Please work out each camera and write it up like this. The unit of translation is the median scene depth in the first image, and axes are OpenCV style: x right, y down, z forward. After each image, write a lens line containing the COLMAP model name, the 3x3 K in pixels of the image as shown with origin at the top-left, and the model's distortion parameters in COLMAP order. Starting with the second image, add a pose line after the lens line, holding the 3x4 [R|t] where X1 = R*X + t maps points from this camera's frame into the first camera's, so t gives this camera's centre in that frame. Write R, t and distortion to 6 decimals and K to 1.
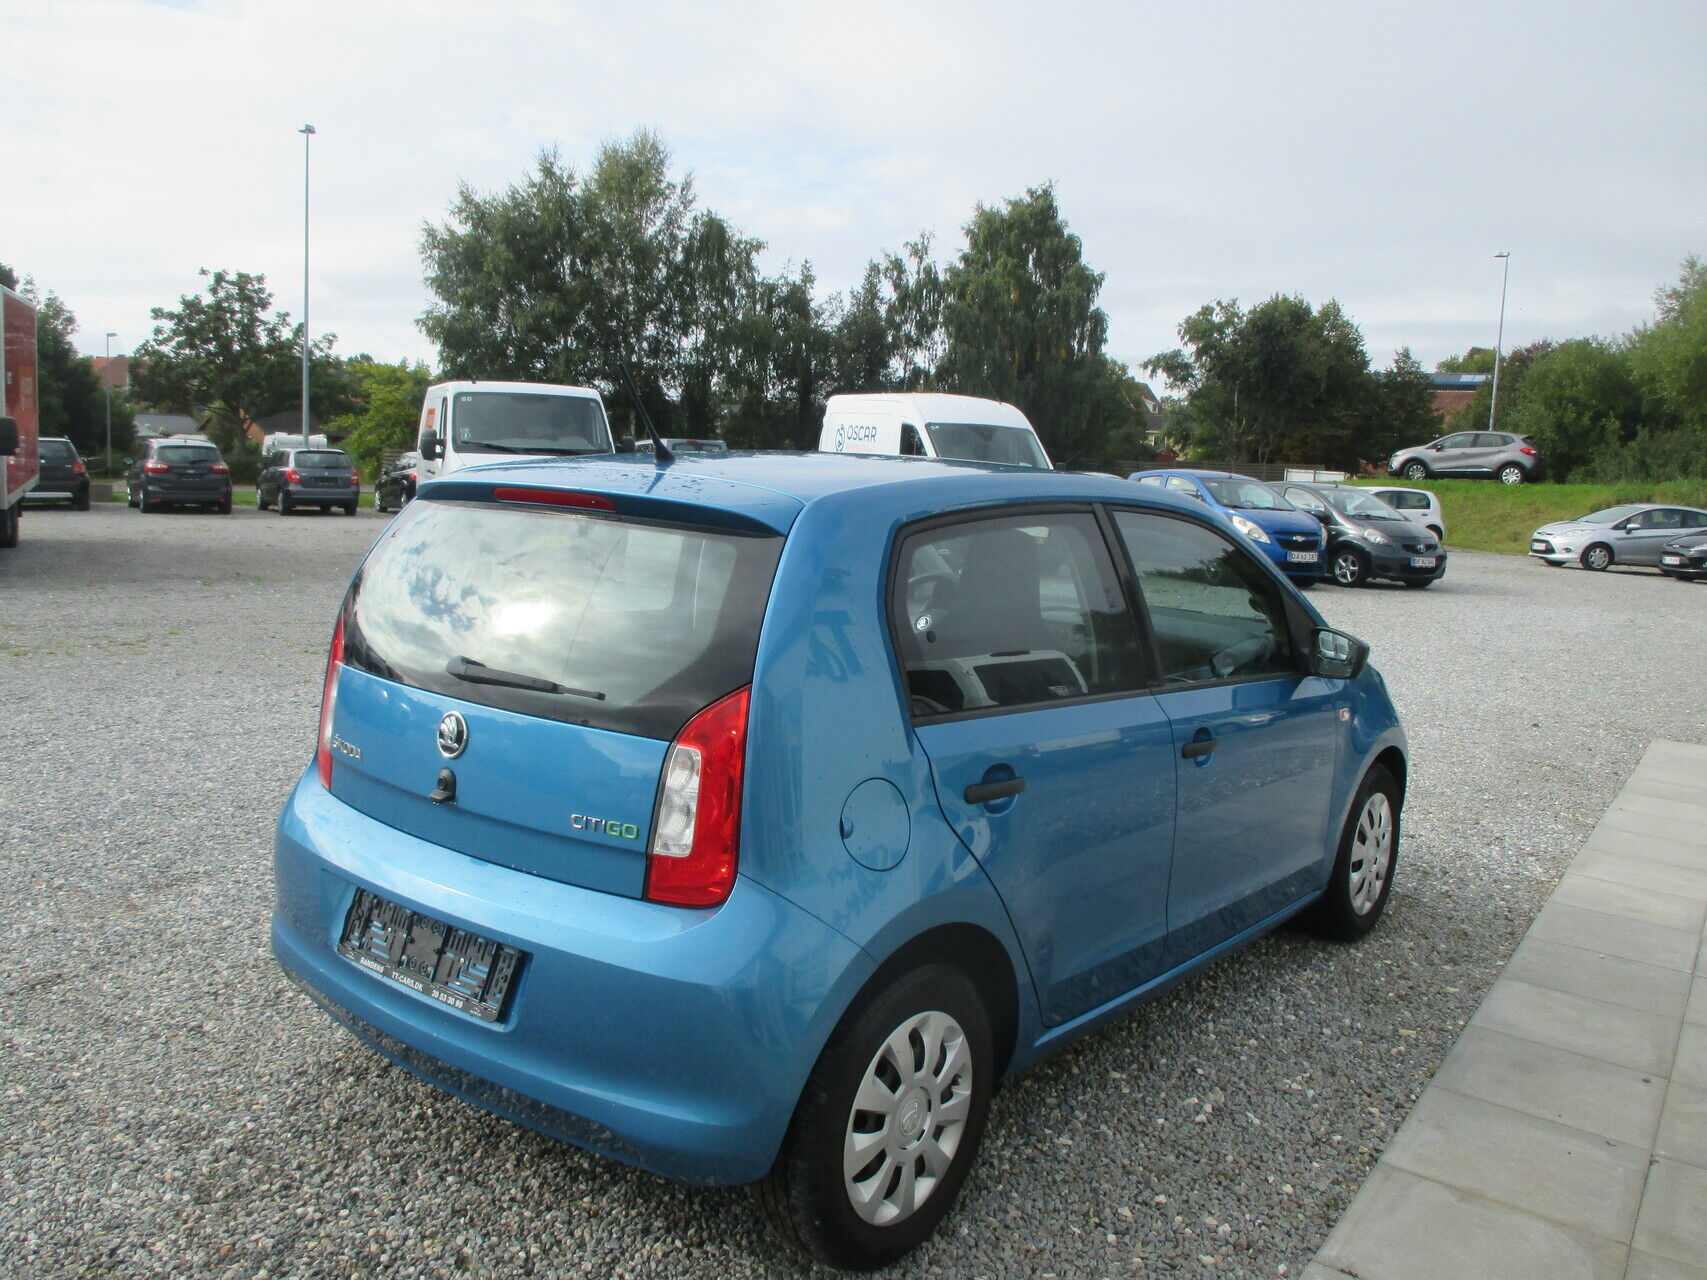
lens RADIAL K [[1438.0, 0, 862.2], [0, 1438.0, 652.5], [0, 0, 1]] dist [-0.047183, 0.024414]
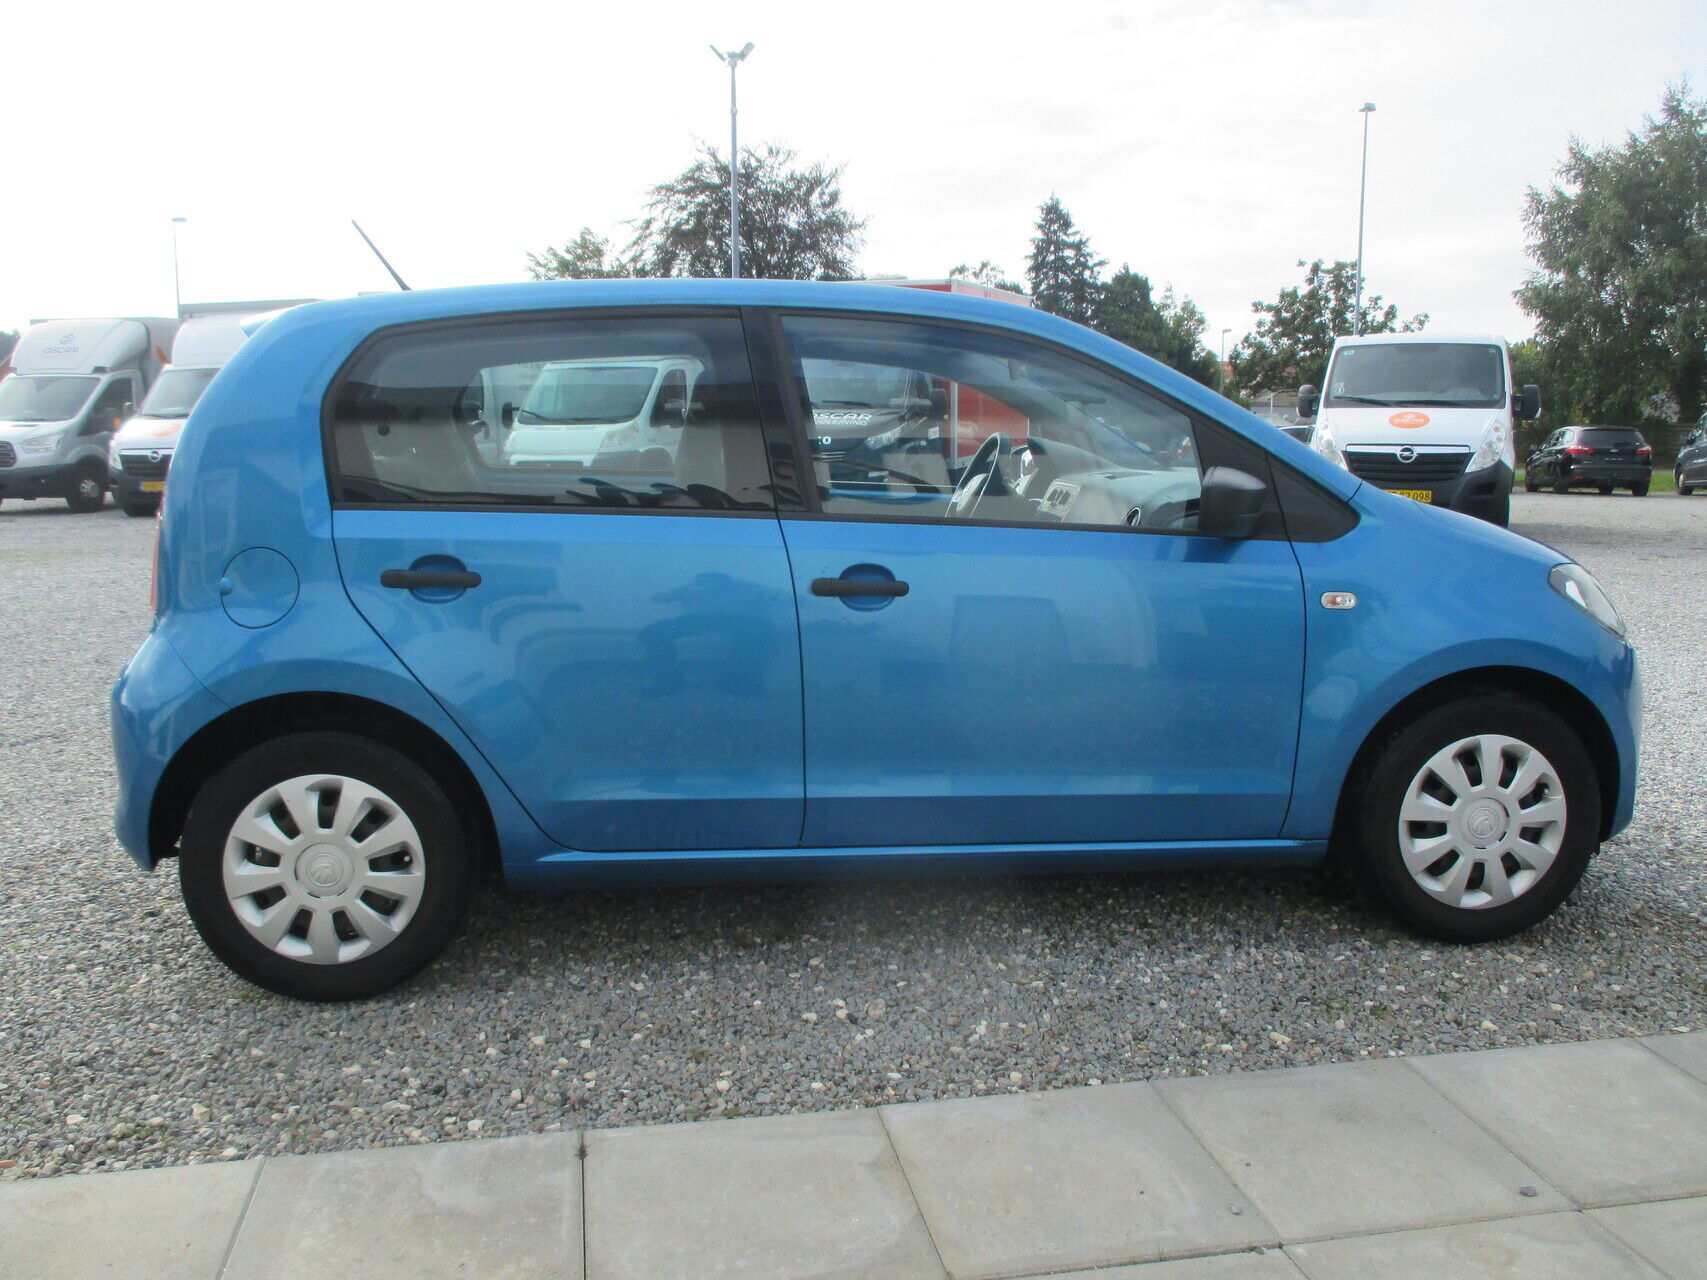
lens RADIAL K [[1438.0, 0, 866.9], [0, 1438.0, 656.0], [0, 0, 1]] dist [-0.047183, 0.024414]
pose [[0.717058, 0.073437, -0.693134, 0.060481], [-0.068059, 0.997059, 0.035230, 0.005471], [0.693683, 0.021912, 0.719947, 0.028548]]
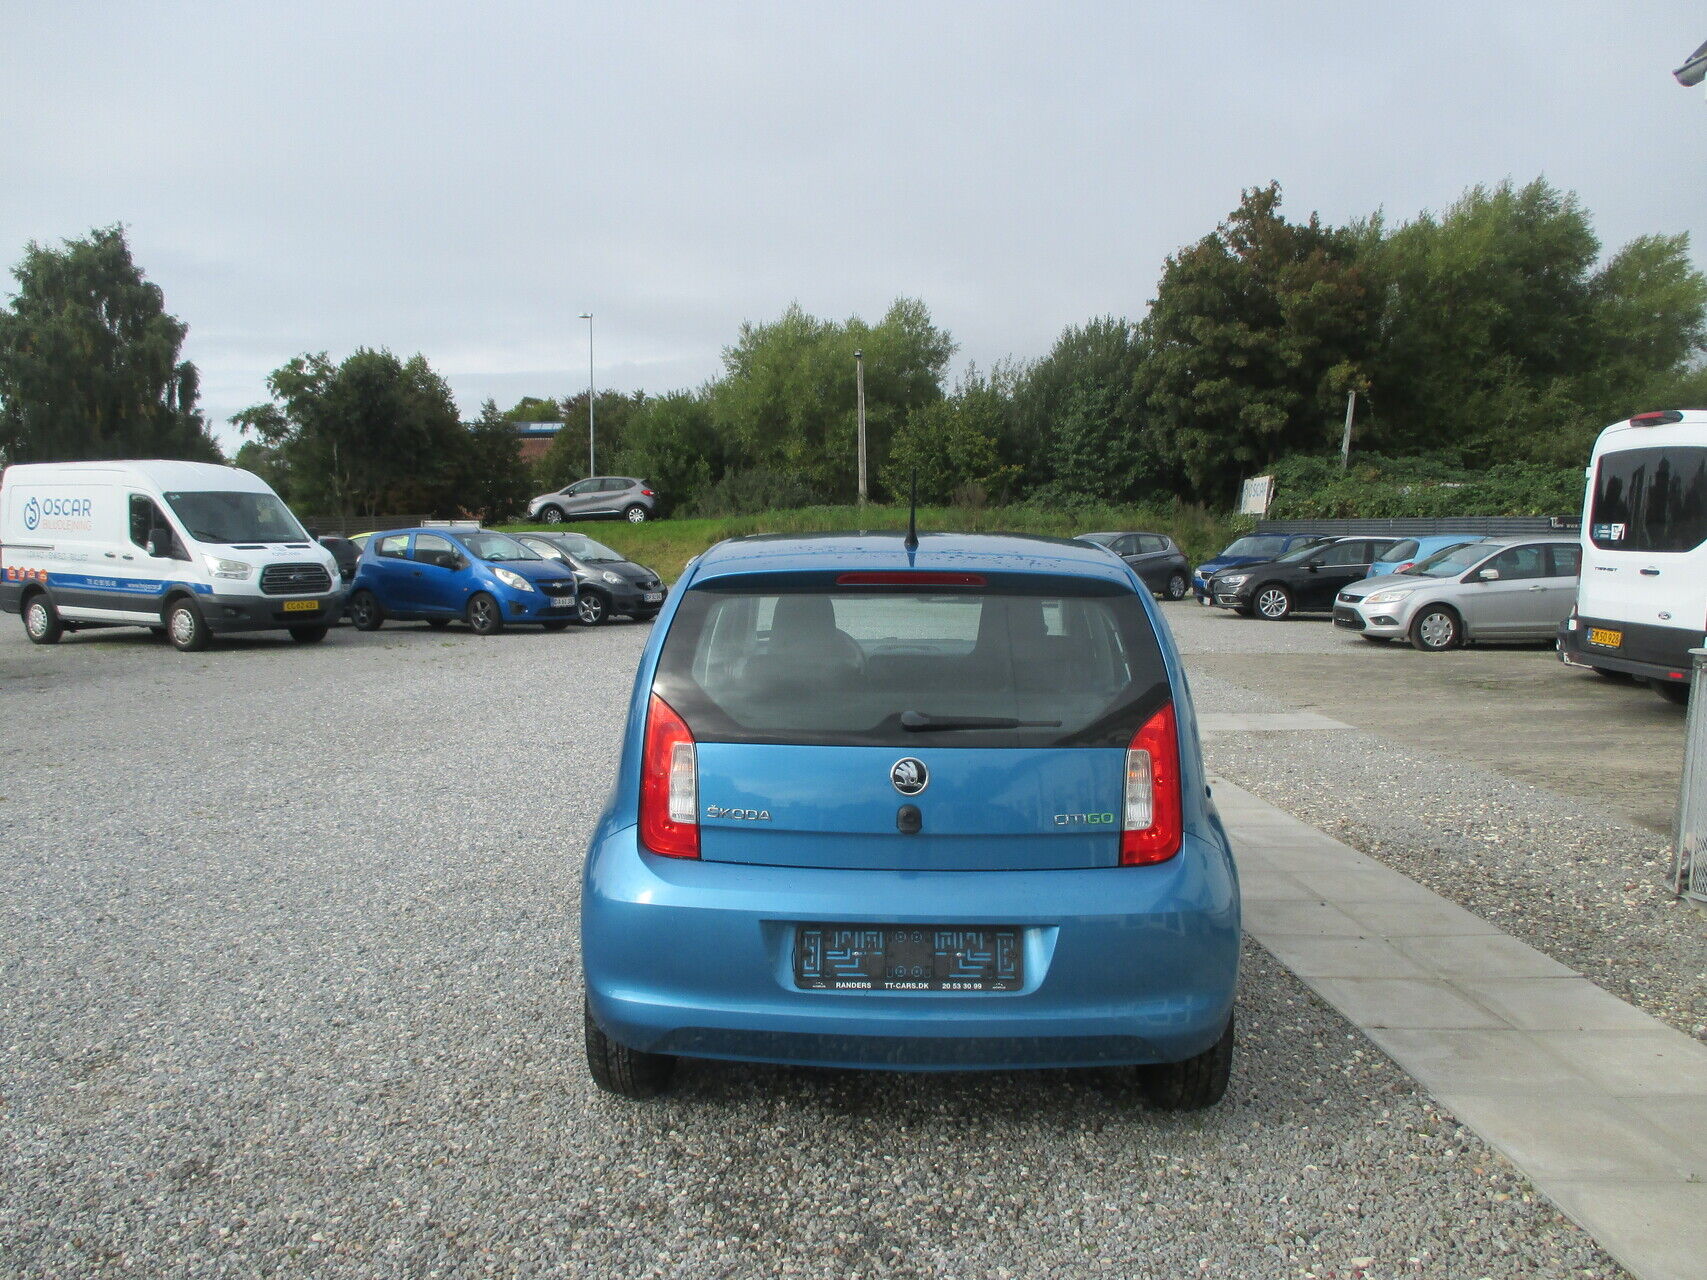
lens RADIAL K [[1438.0, 0, 844.0], [0, 1438.0, 684.8], [0, 0, 1]] dist [-0.047183, 0.024414]
pose [[0.801274, -0.116666, 0.586813, -0.062502], [0.123100, 0.991967, 0.029127, -0.003868], [-0.585497, 0.048898, 0.809199, 0.002281]]
